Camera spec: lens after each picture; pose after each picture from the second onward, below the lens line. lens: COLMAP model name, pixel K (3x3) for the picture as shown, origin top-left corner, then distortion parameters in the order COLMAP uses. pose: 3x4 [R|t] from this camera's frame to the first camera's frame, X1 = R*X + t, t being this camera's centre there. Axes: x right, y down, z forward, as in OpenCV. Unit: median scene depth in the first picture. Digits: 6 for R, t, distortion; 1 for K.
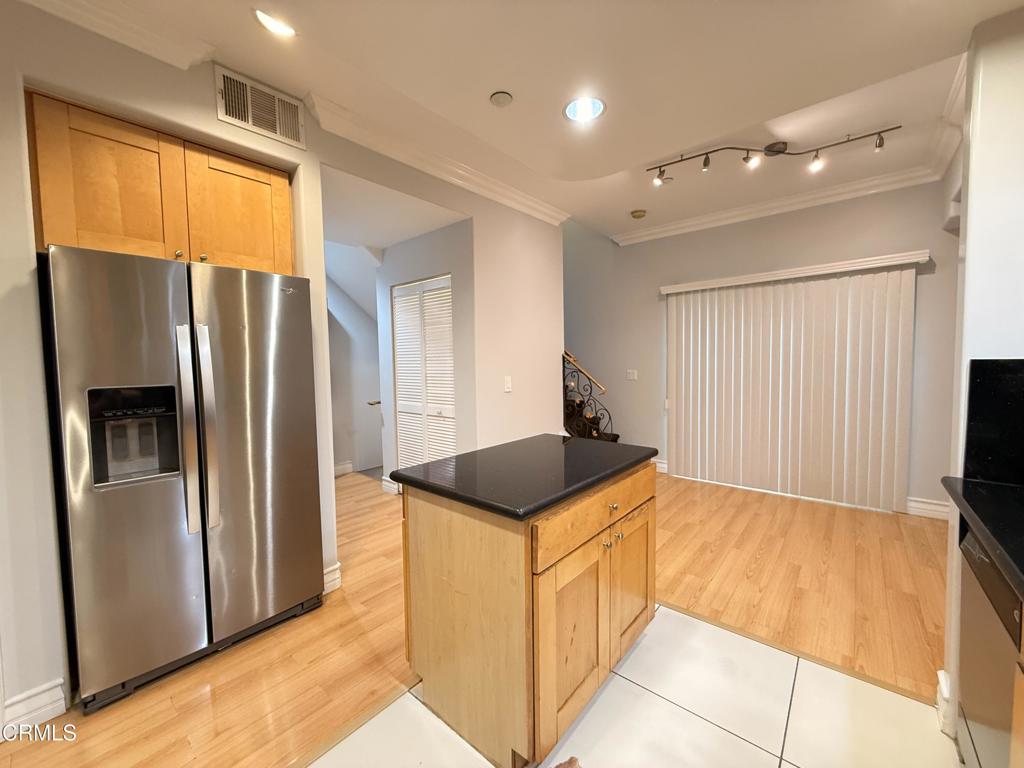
lens RADIAL K [[407.7, 0, 509.4], [0, 407.7, 380.7], [0, 0, 1]] dist [0.000094, -0.000112]
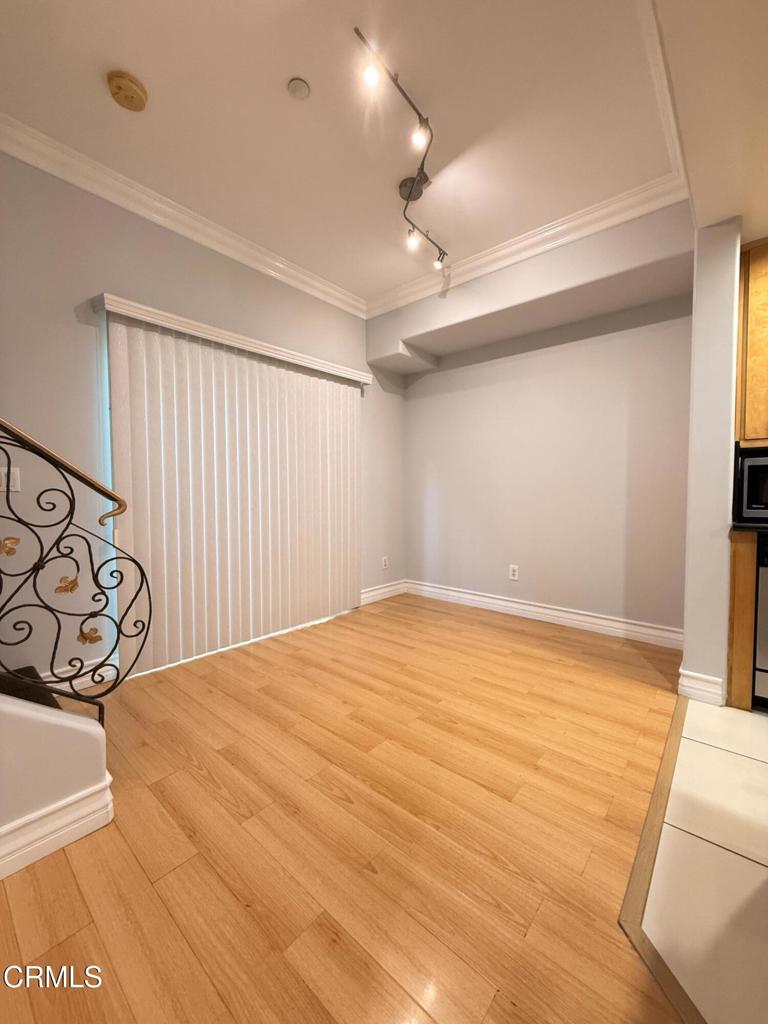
lens RADIAL K [[407.7, 0, 386.9], [0, 407.7, 510.5], [0, 0, 1]] dist [0.000094, -0.000112]
pose [[0.001875, -0.024699, 0.999693, -0.142212], [0.052758, 0.998305, 0.024566, 0.038521], [-0.998606, 0.052696, 0.003175, 0.906087]]
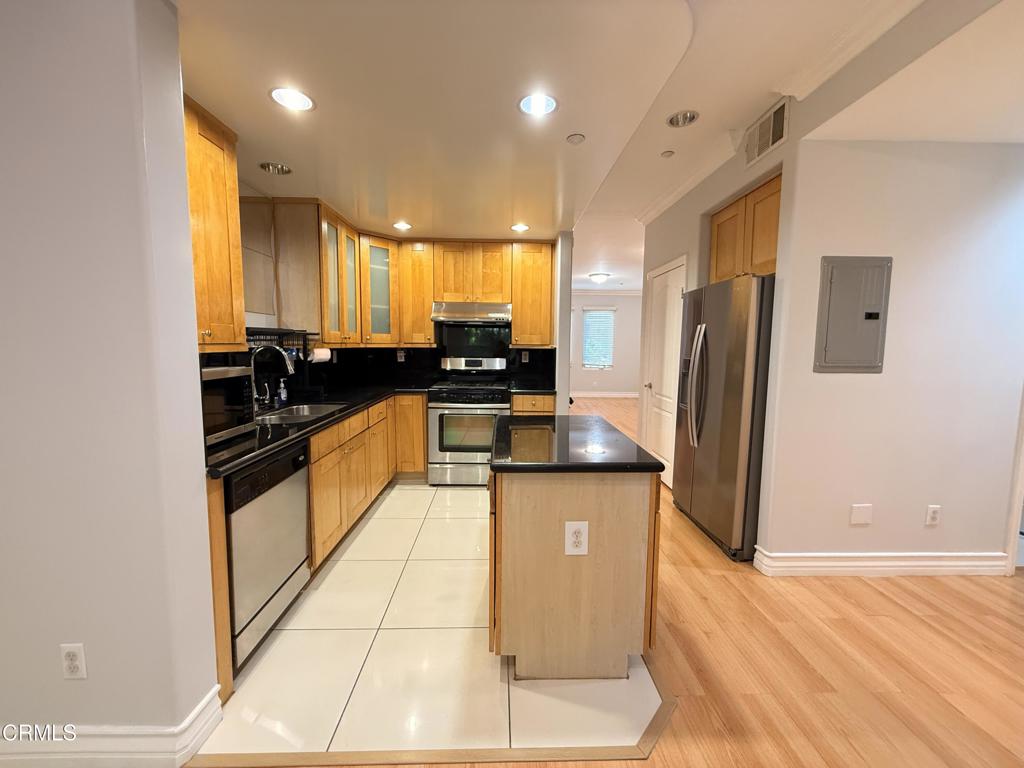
lens RADIAL K [[407.7, 0, 508.9], [0, 407.7, 379.7], [0, 0, 1]] dist [0.000094, -0.000112]
pose [[-0.751415, 0.067115, -0.656408, 0.487730], [-0.029609, 0.990382, 0.135157, -0.059689], [0.659166, 0.120995, -0.742200, 0.914594]]
